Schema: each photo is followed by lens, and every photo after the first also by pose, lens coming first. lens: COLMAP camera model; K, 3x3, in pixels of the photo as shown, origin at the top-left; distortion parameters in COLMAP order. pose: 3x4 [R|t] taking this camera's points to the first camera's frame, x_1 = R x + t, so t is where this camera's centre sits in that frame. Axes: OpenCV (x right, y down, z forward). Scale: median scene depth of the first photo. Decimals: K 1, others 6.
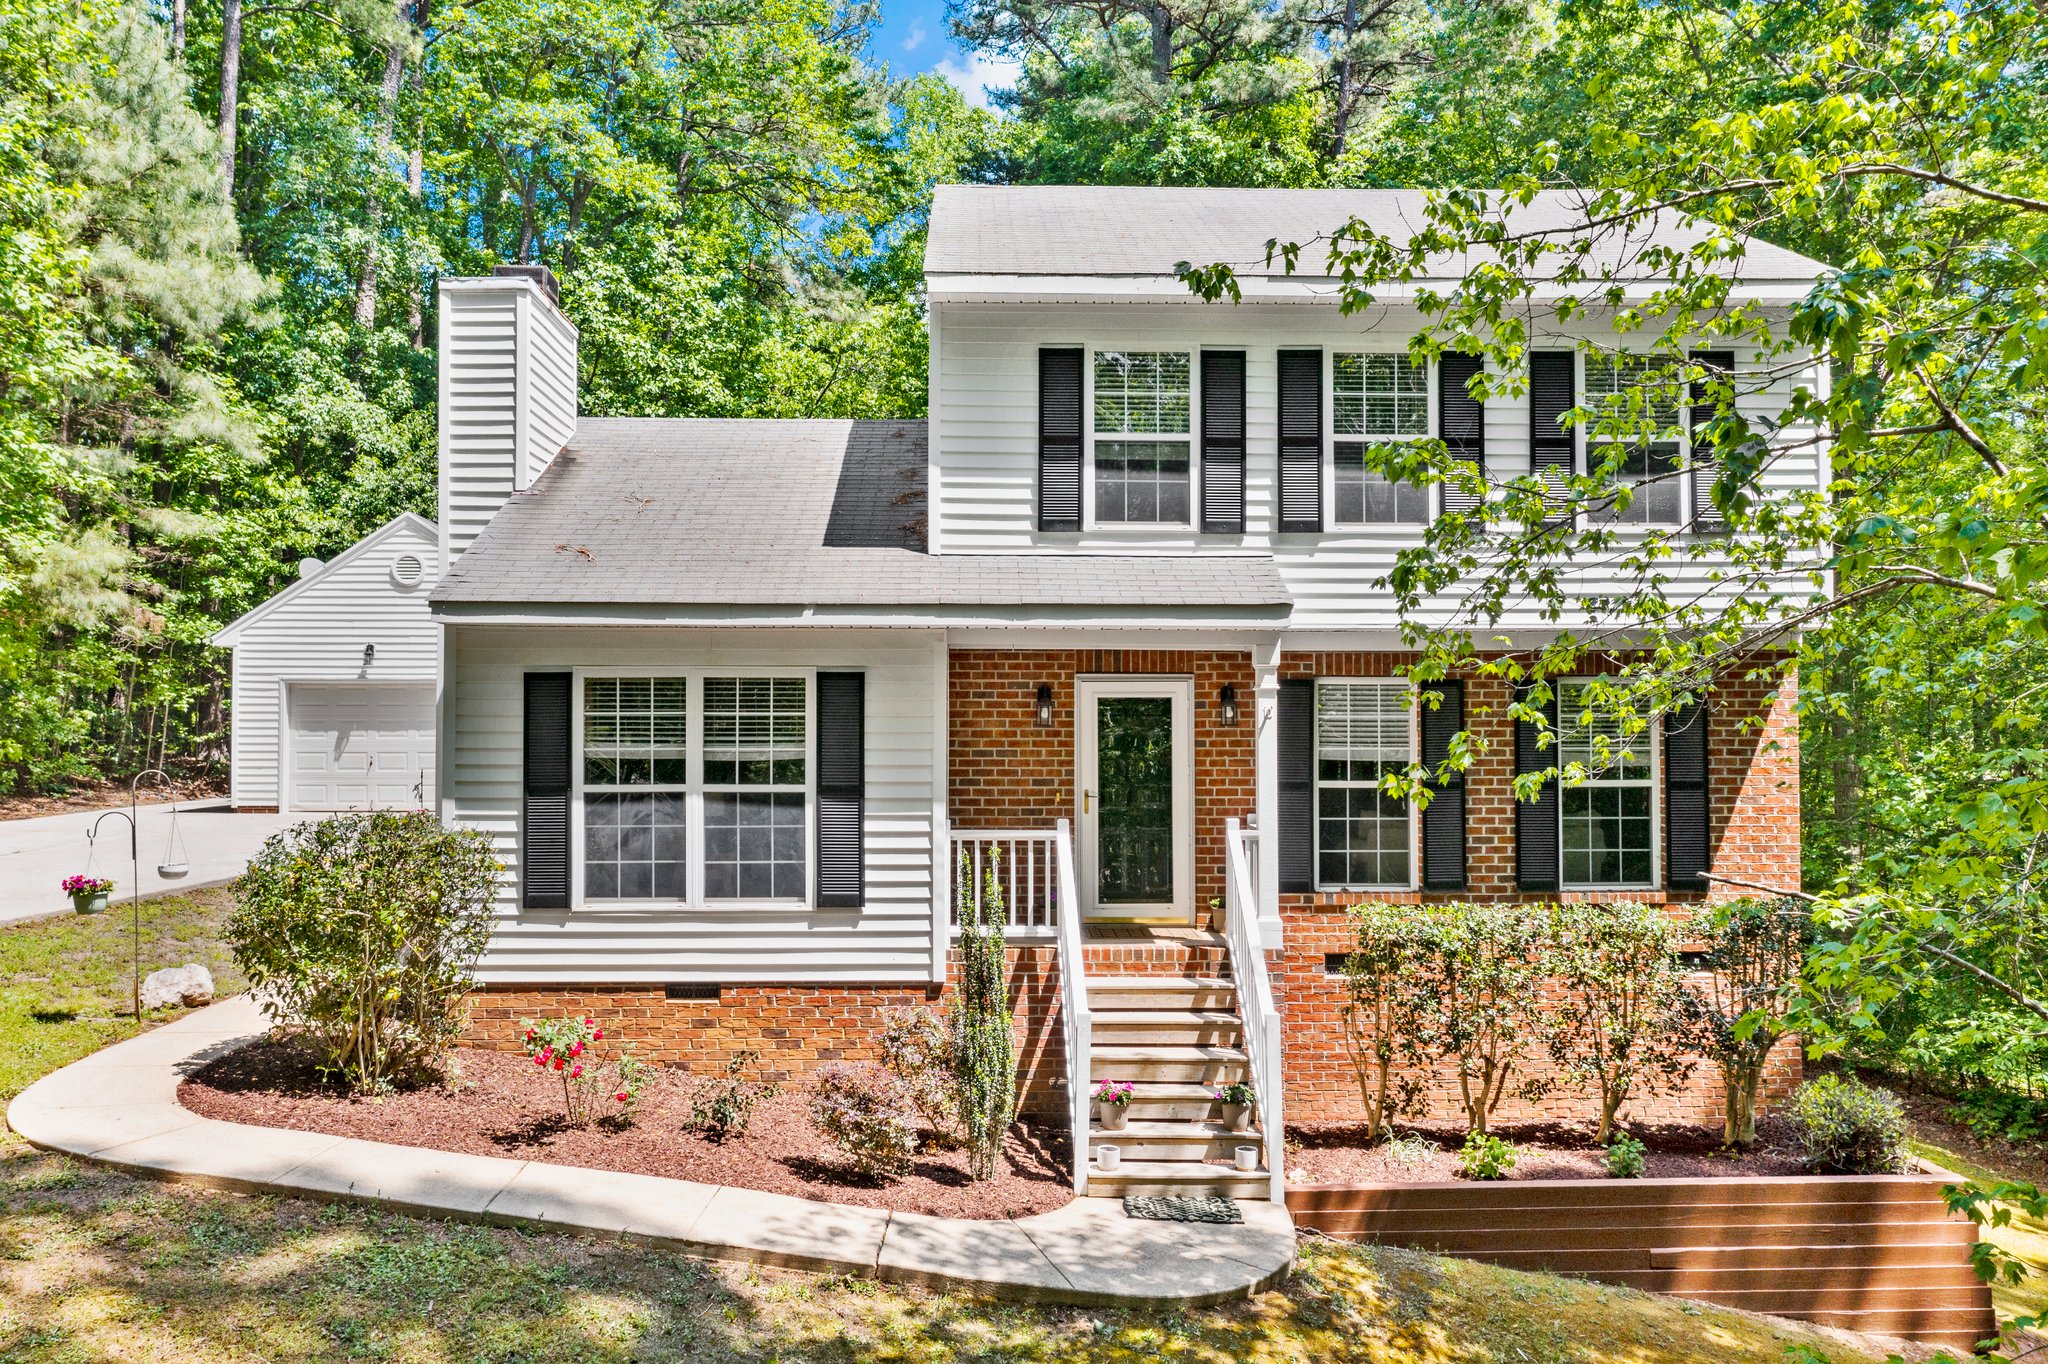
lens RADIAL K [[1623.5, 0, 1021.8], [0, 1623.5, 700.8], [0, 0, 1]] dist [0.003494, 0.004342]
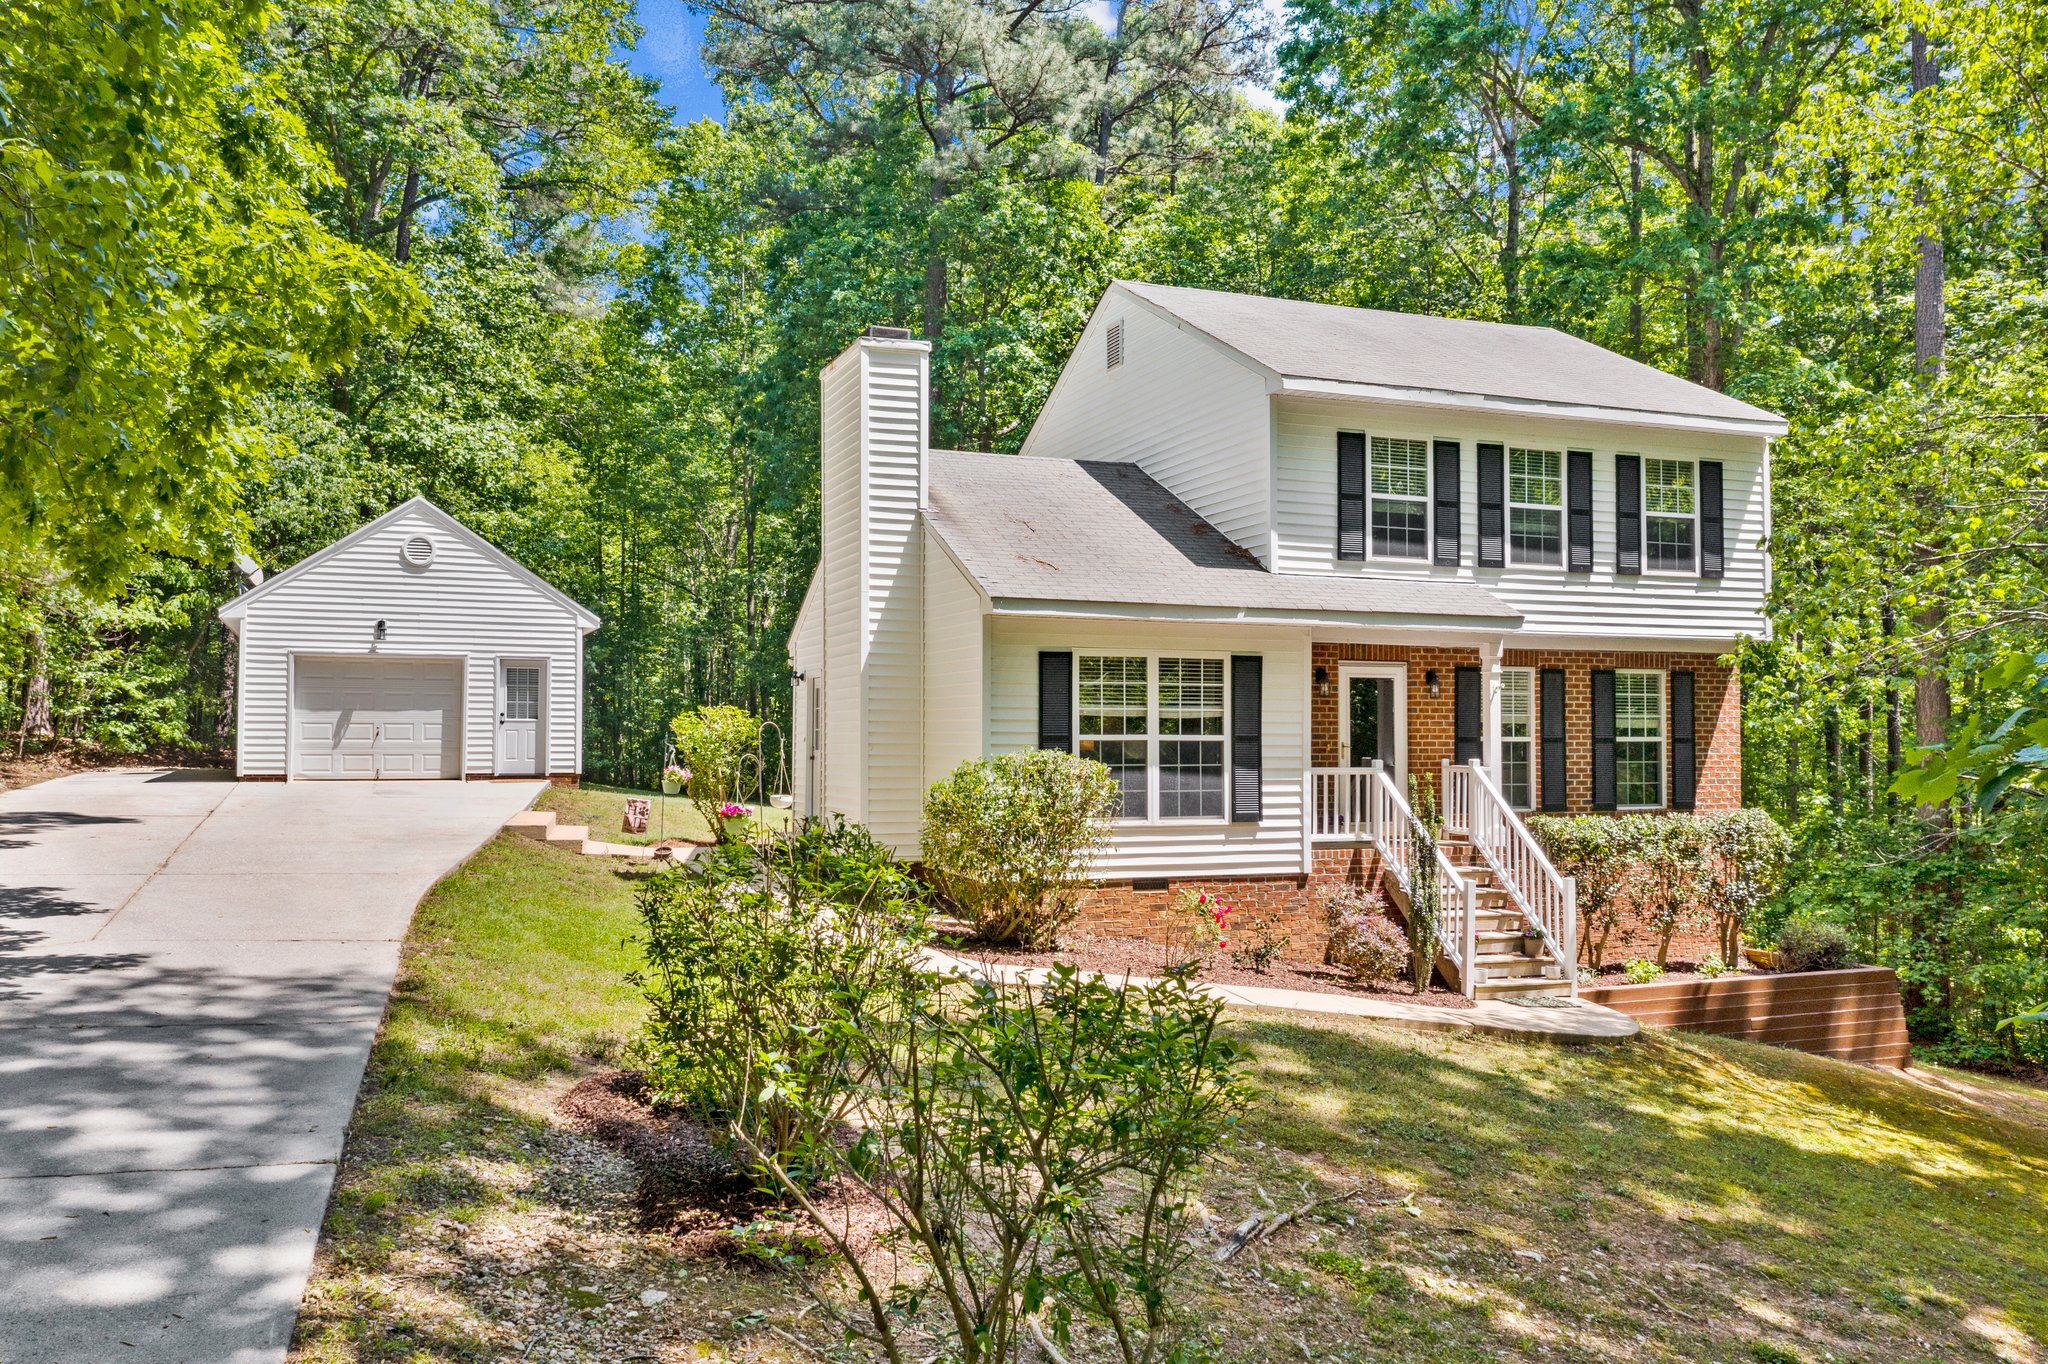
lens RADIAL K [[1613.2, 0, 1017.1], [0, 1613.2, 691.7], [0, 0, 1]] dist [0.000227, 0.000414]
pose [[0.943084, 0.012635, 0.332315, -0.736807], [-0.012232, 0.999920, -0.003303, 0.019832], [-0.332330, -0.000950, 0.943163, -0.247149]]
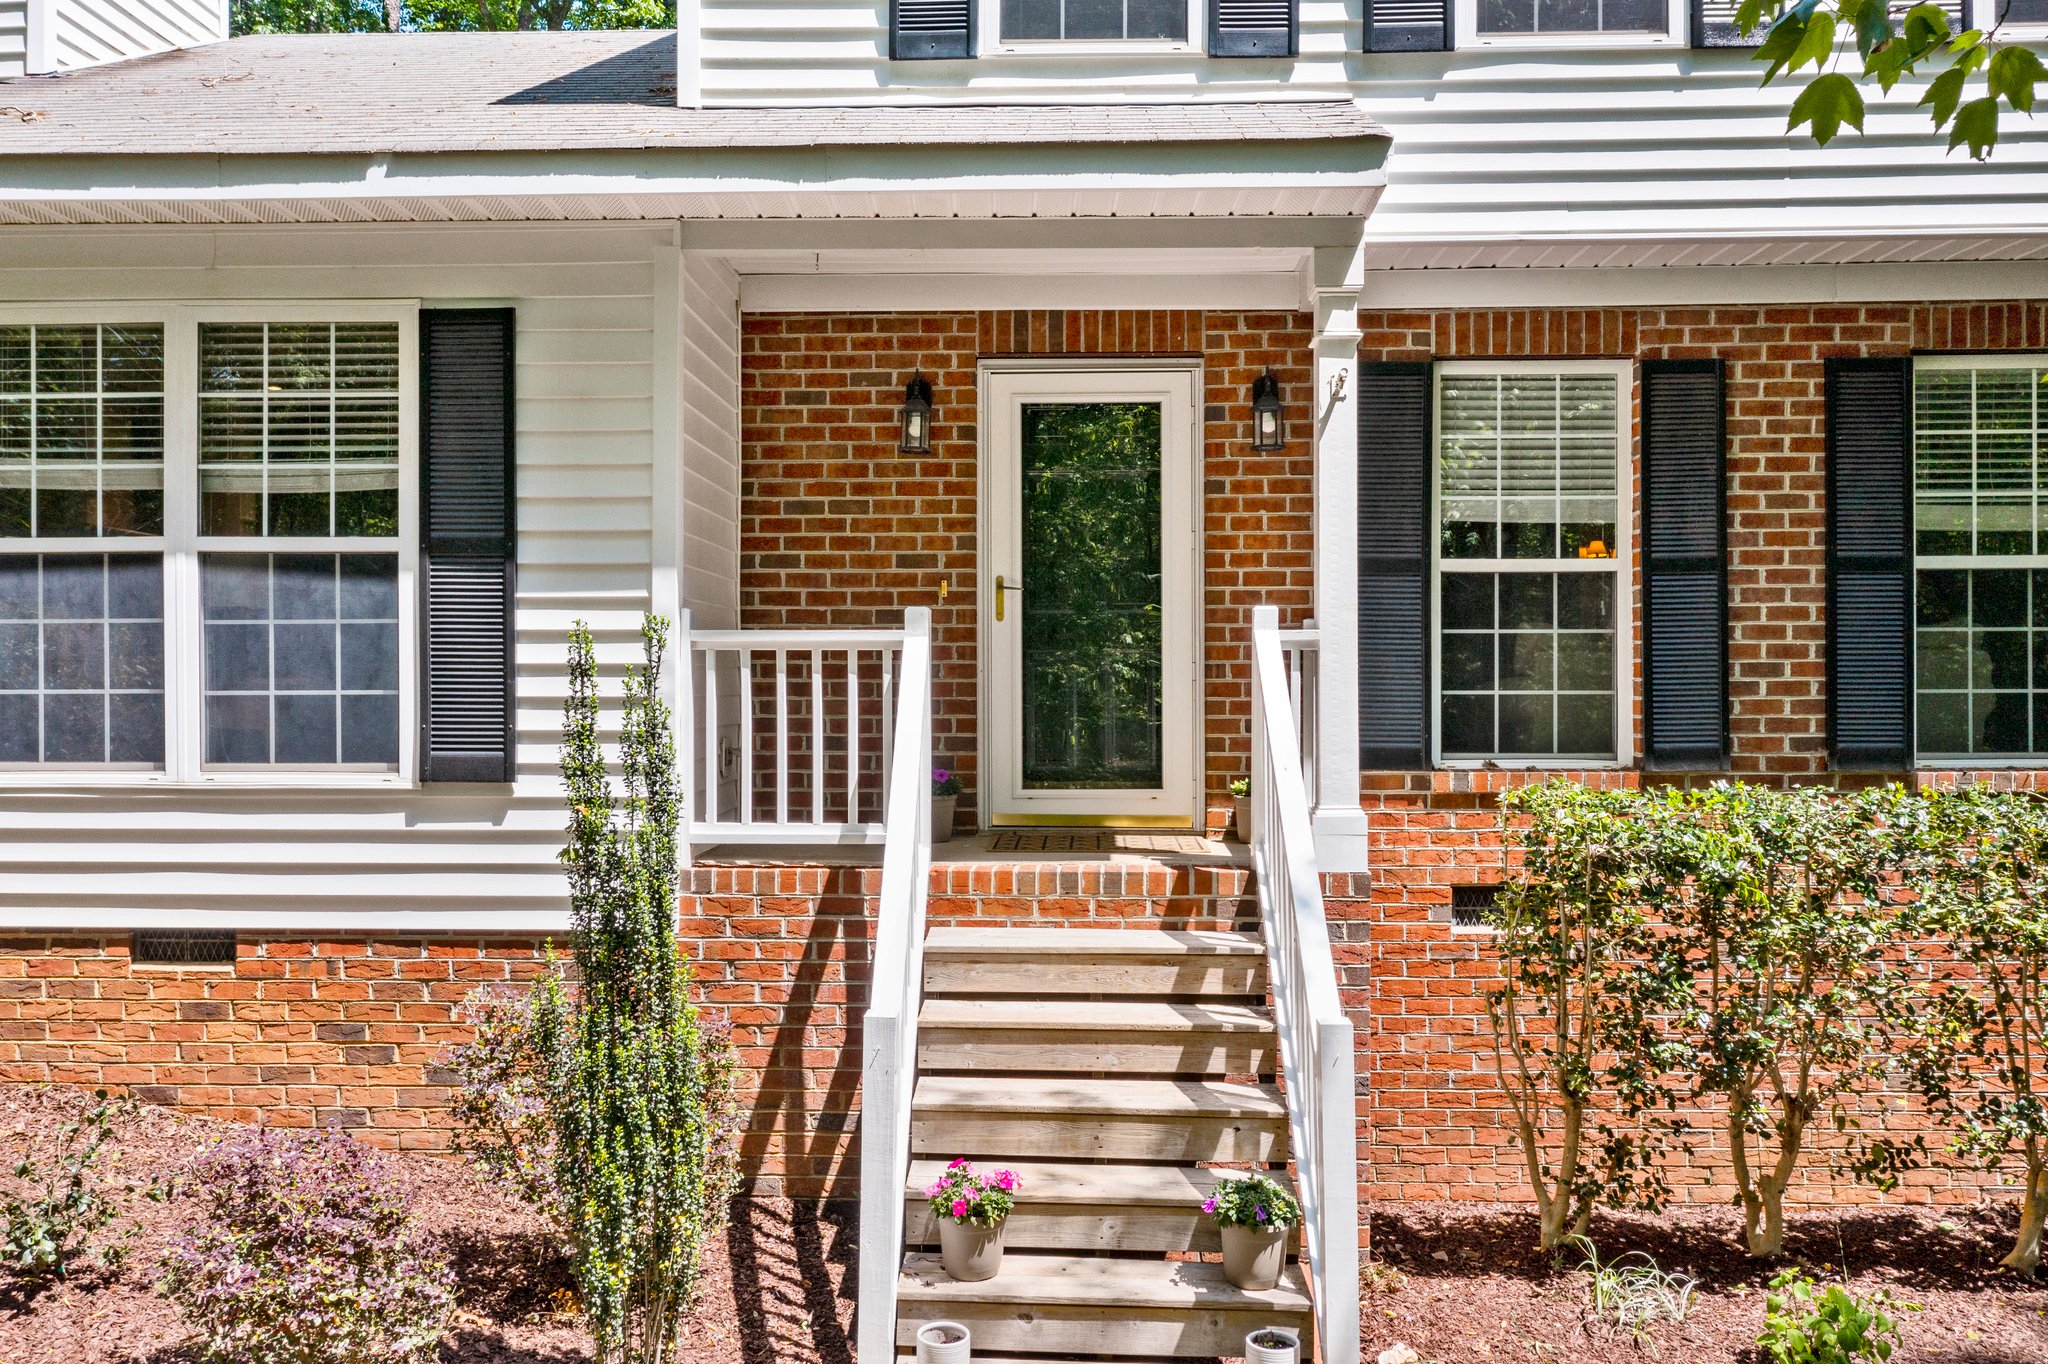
lens RADIAL K [[1618.5, 0, 1024.0], [0, 1618.5, 682.0], [0, 0, 1]] dist [-0.001218, 0.005559]
pose [[0.998108, -0.000291, -0.061480, 0.085081], [0.001699, 0.999738, 0.022841, 0.081914], [0.061457, -0.022902, 0.997847, 0.495973]]
